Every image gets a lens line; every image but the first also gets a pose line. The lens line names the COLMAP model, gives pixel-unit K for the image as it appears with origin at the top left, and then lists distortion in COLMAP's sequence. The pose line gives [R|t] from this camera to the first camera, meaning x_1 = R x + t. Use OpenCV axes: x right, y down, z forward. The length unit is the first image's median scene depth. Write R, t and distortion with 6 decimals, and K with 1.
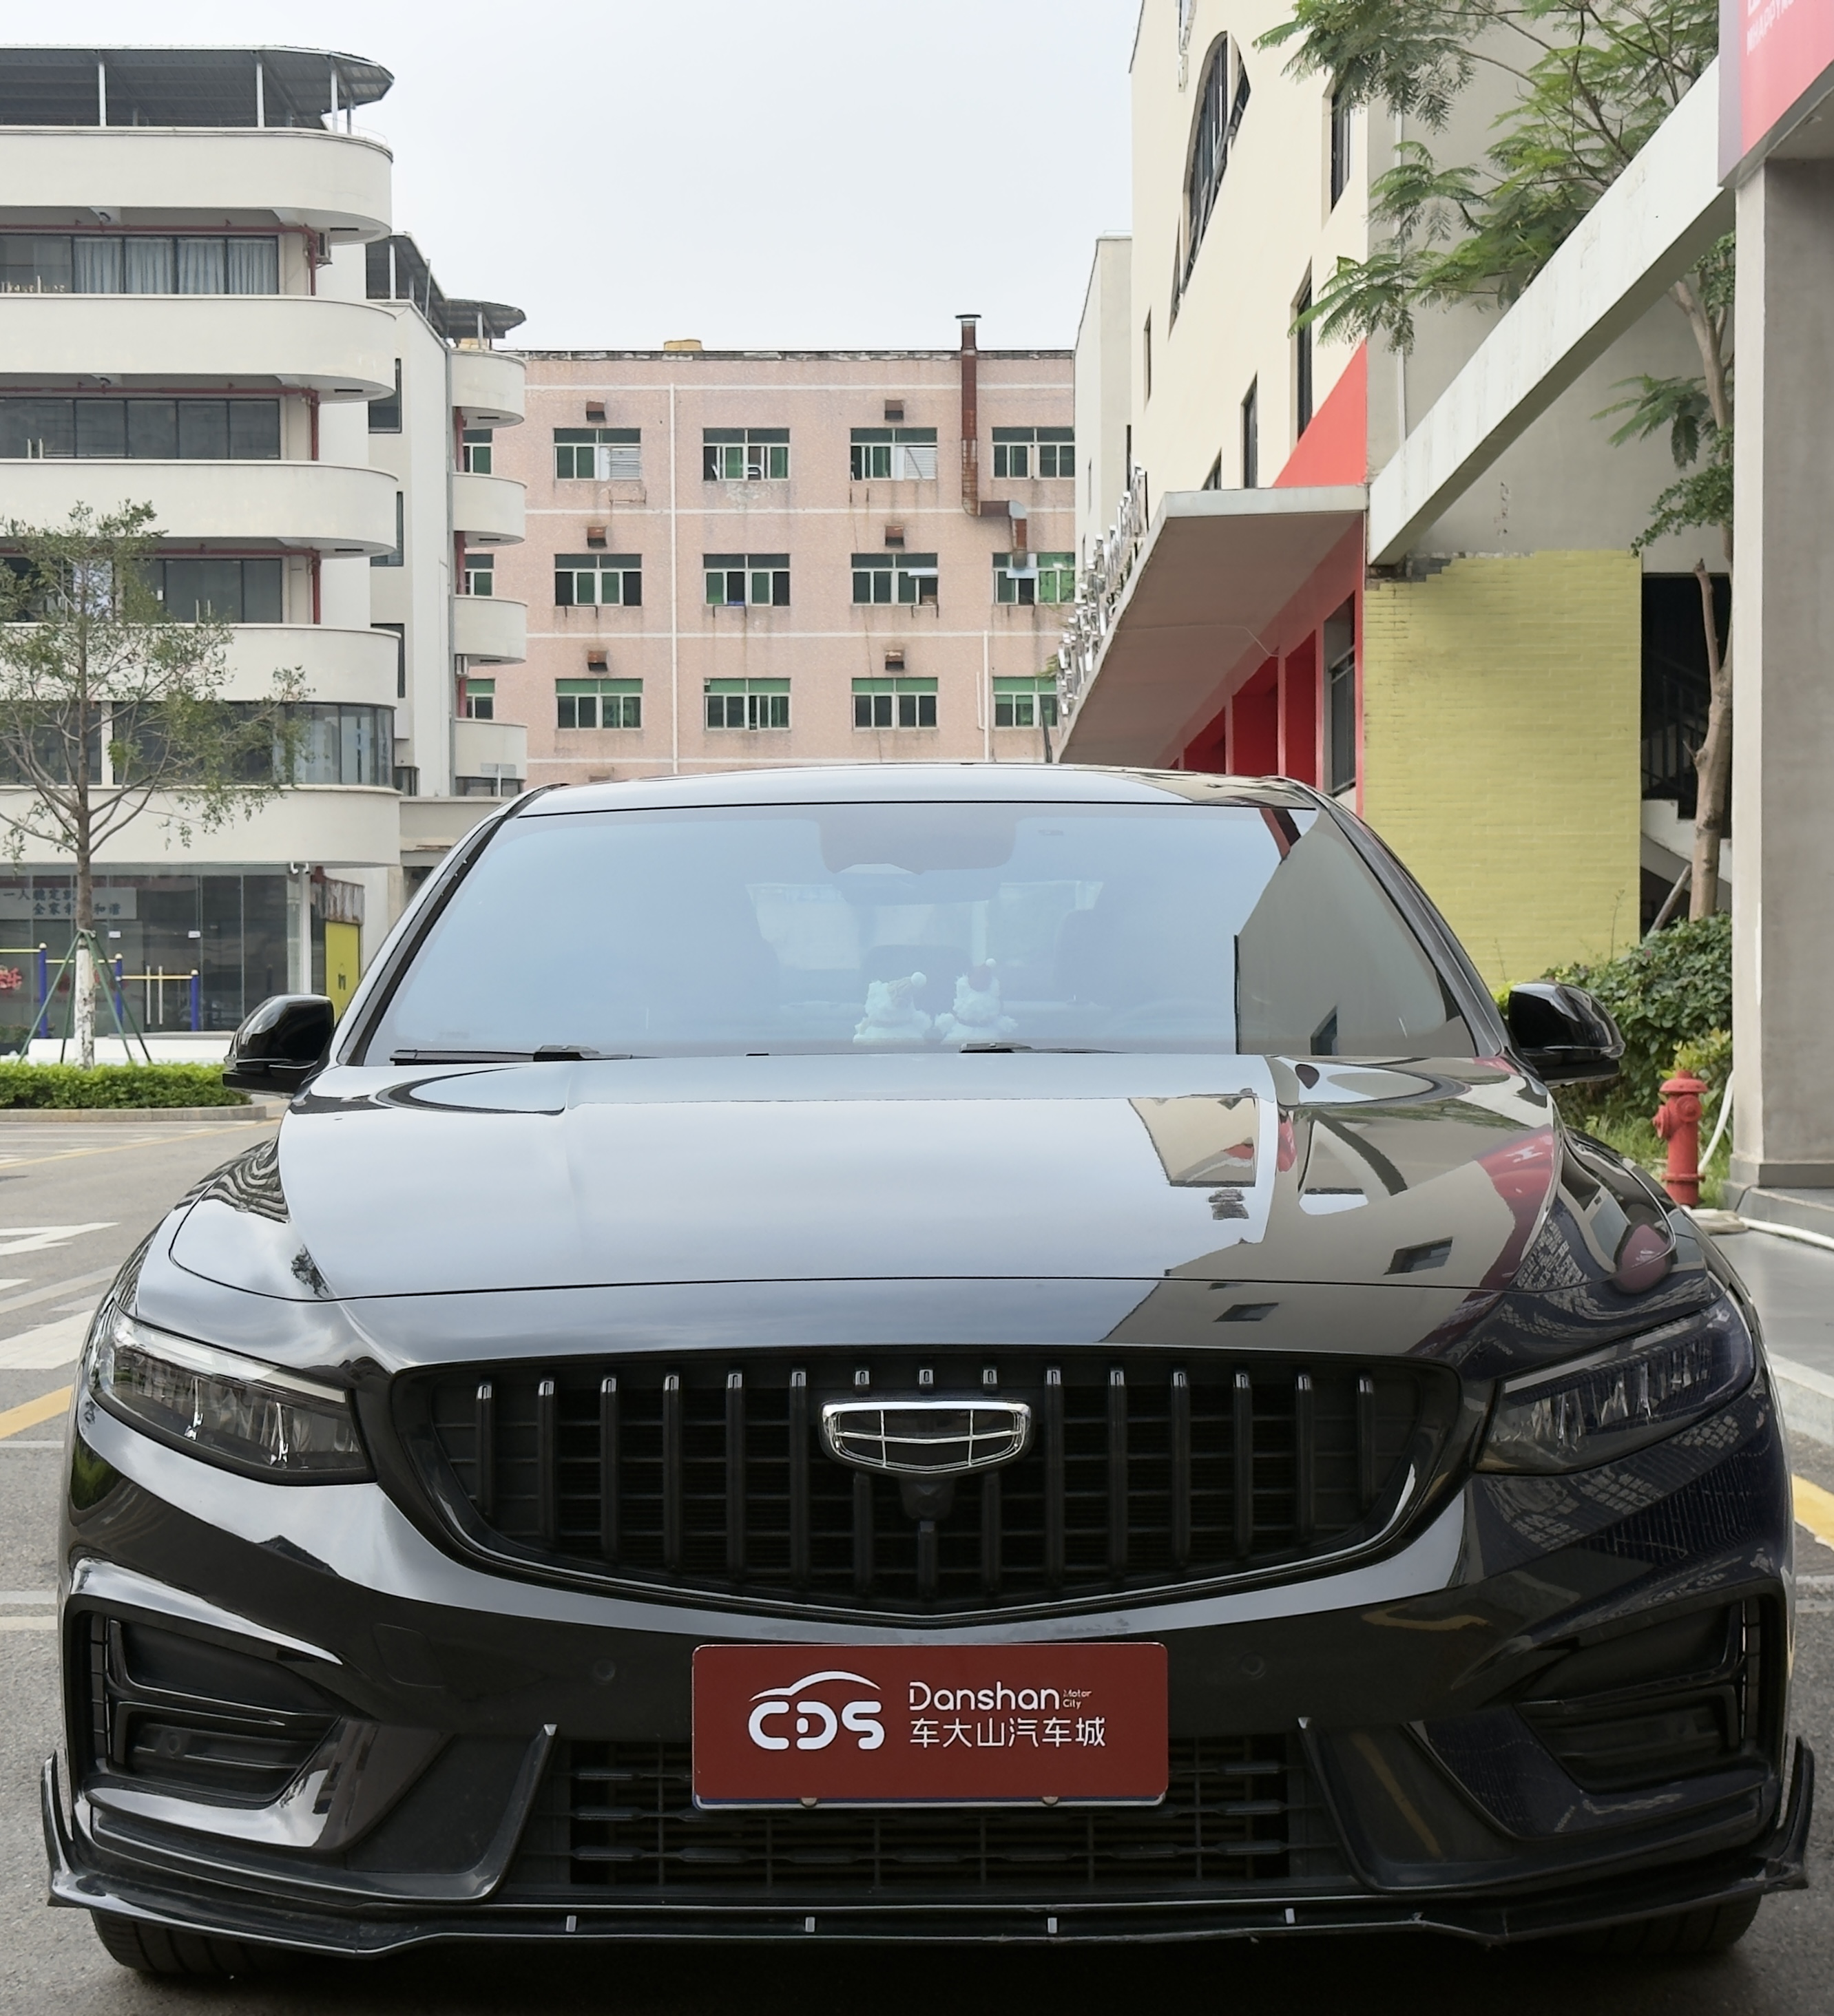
lens RADIAL K [[3775.0, 0, 917.3], [0, 3775.0, 1009.6], [0, 0, 1]] dist [0.111864, 0.000000]
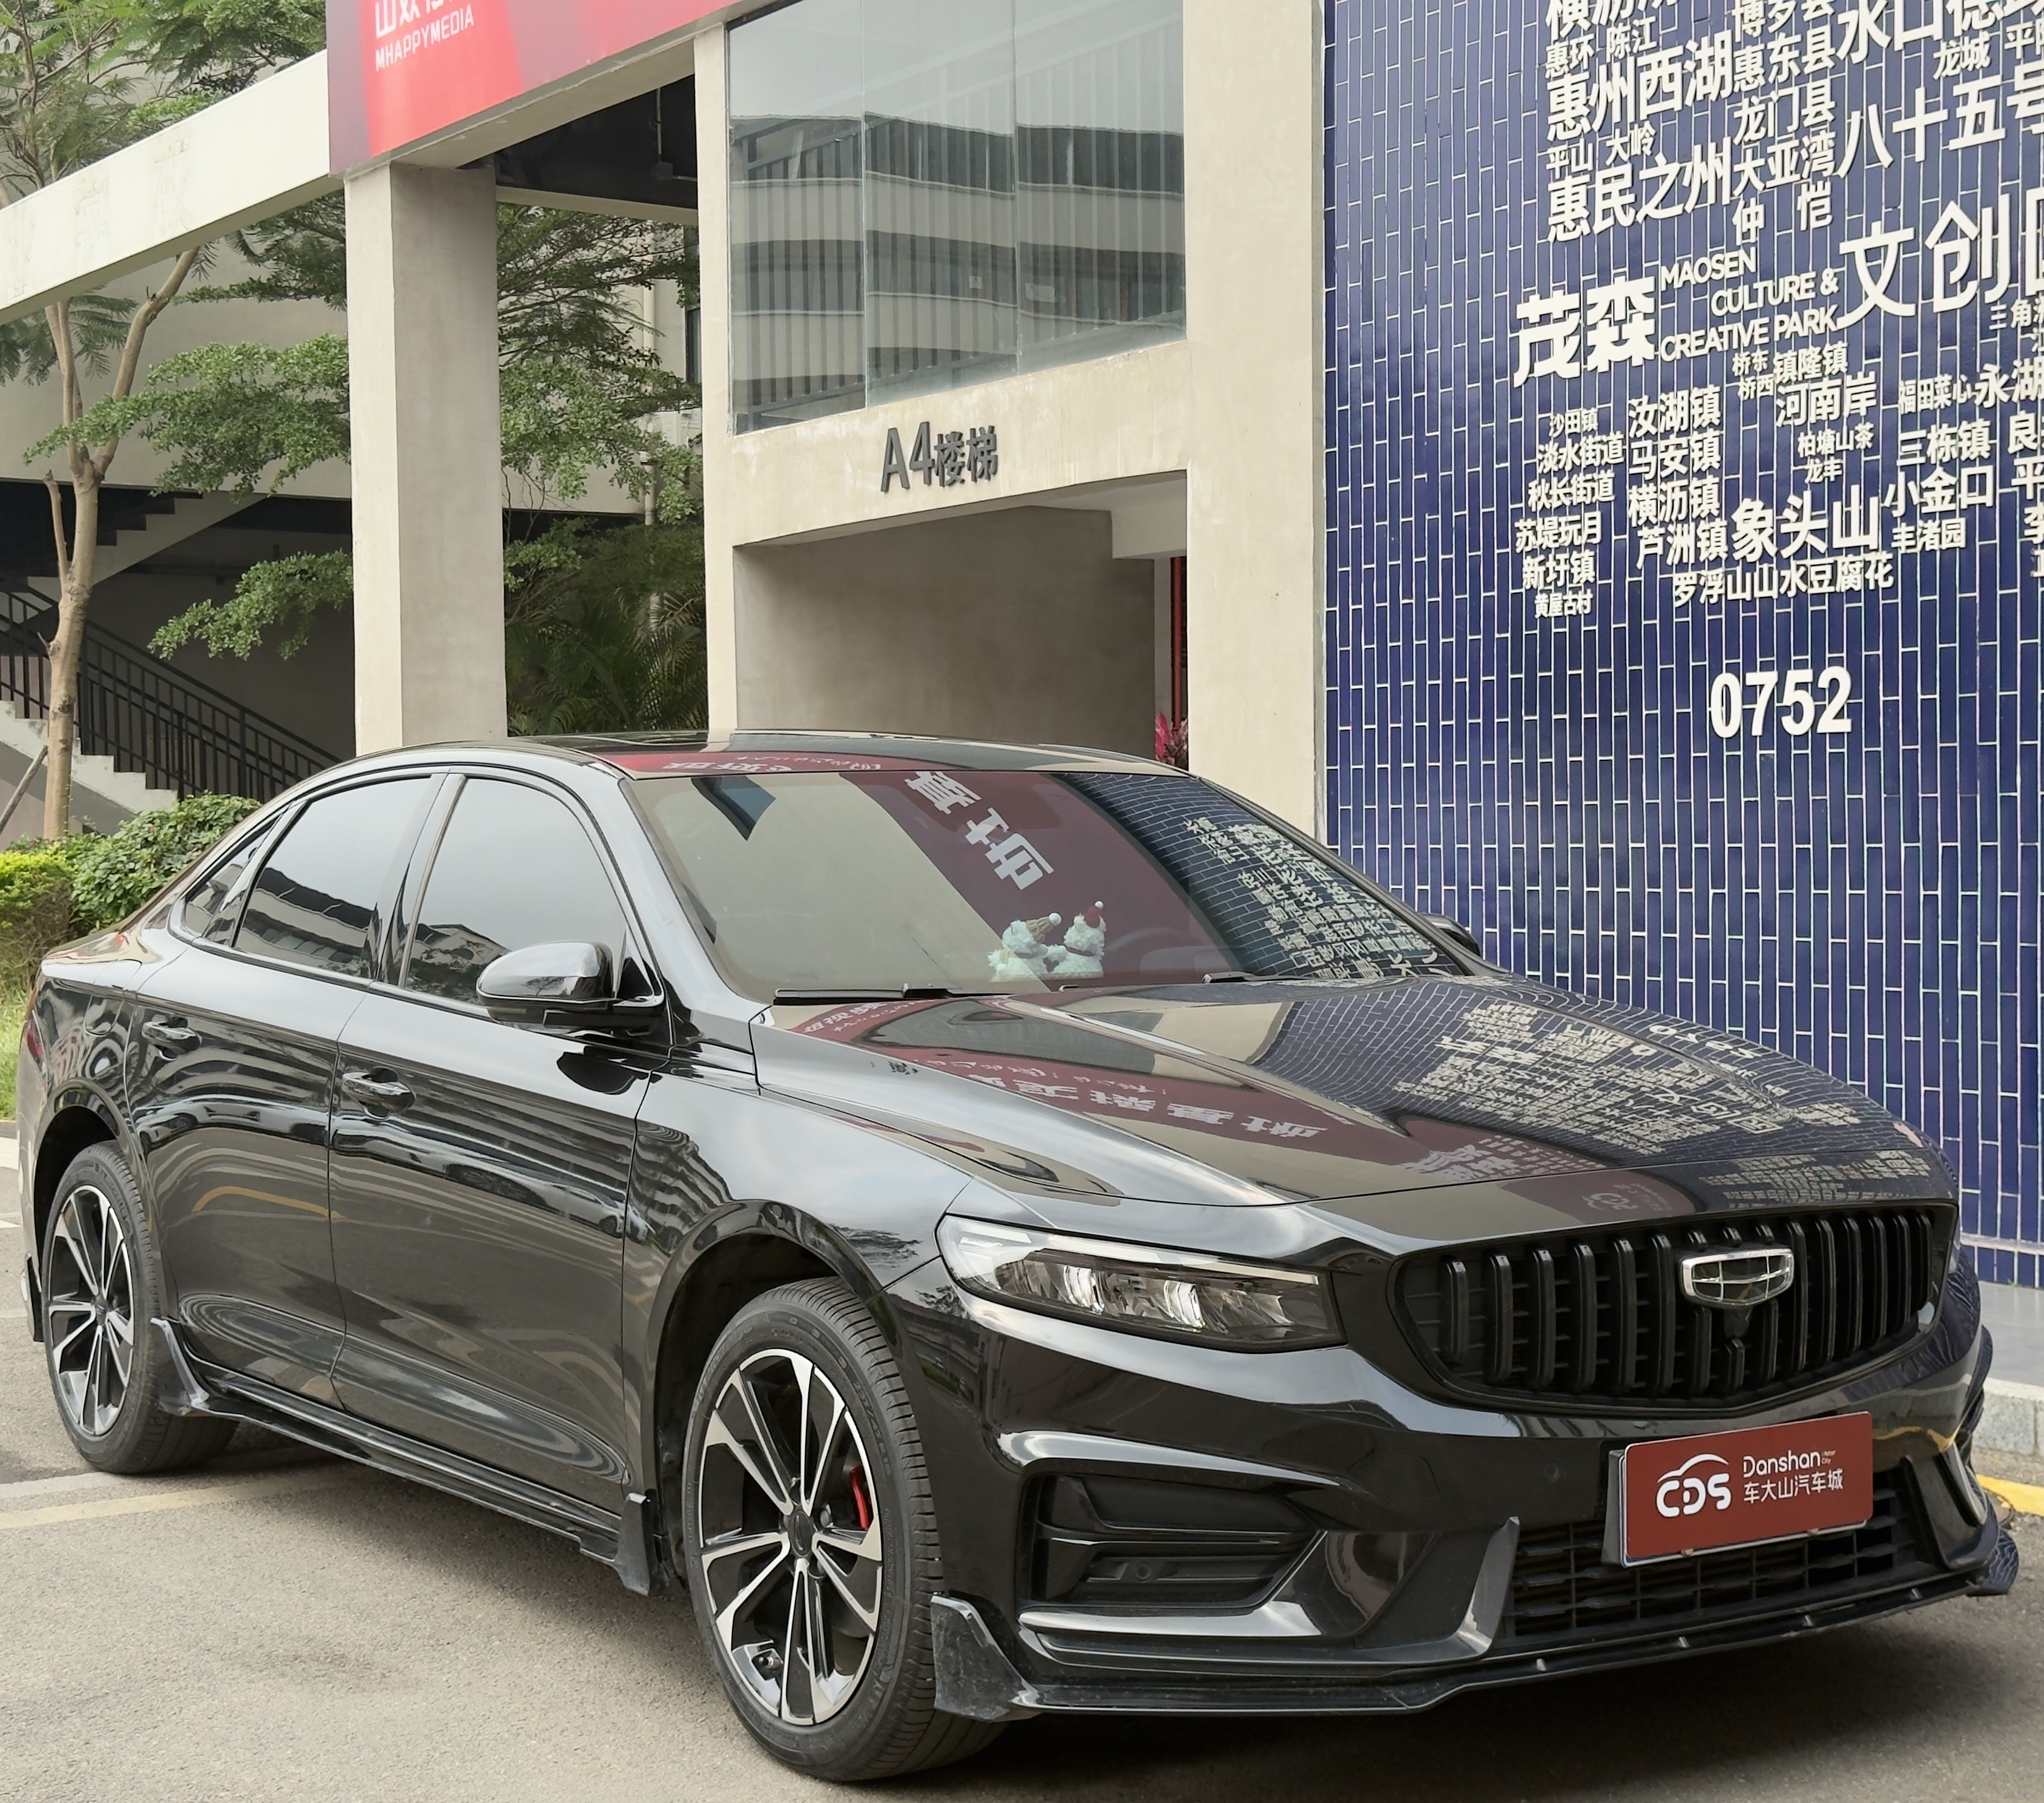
lens RADIAL K [[3339.5, 0, 1016.9], [0, 3339.5, 907.7], [0, 0, 1]] dist [0.101396, 0.000000]
pose [[0.841459, -0.015124, 0.540109, -0.873384], [0.007320, 0.999836, 0.016593, -0.043466], [-0.540271, -0.010008, 0.841431, 0.116809]]
